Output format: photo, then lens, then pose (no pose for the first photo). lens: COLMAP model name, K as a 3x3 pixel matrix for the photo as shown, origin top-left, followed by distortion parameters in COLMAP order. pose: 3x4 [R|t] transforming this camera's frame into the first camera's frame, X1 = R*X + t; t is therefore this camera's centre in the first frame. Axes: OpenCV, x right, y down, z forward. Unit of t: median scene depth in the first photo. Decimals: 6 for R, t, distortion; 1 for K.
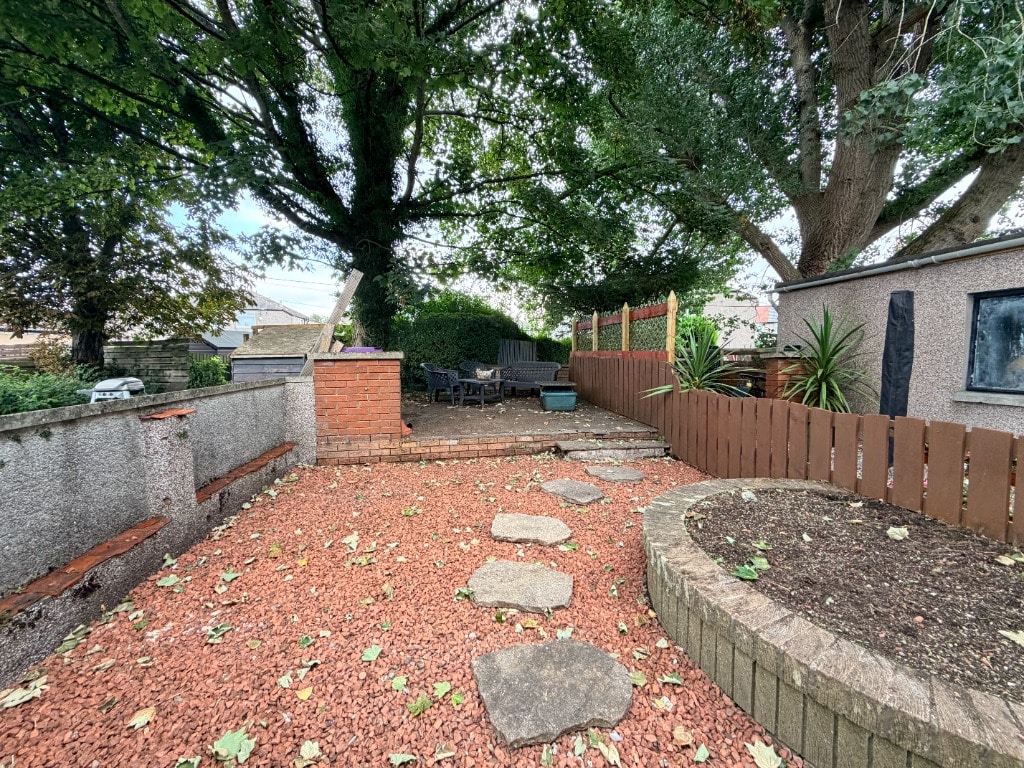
lens RADIAL K [[413.1, 0, 512.0], [0, 413.1, 384.0], [0, 0, 1]] dist [0.000587, 0.000137]
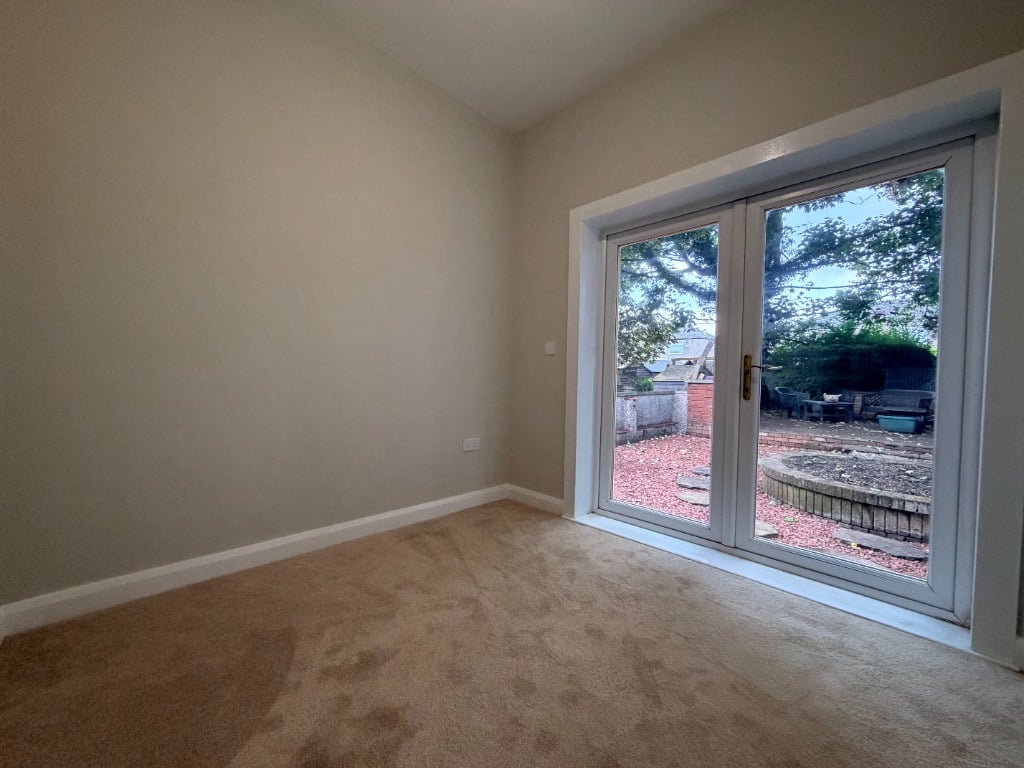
lens RADIAL K [[413.1, 0, 512.0], [0, 413.1, 384.0], [0, 0, 1]] dist [0.000587, 0.000137]
pose [[0.580438, 0.031721, -0.813686, 0.409838], [-0.074333, 0.997133, -0.014152, 0.025026], [0.810905, 0.068698, 0.581132, -0.538790]]
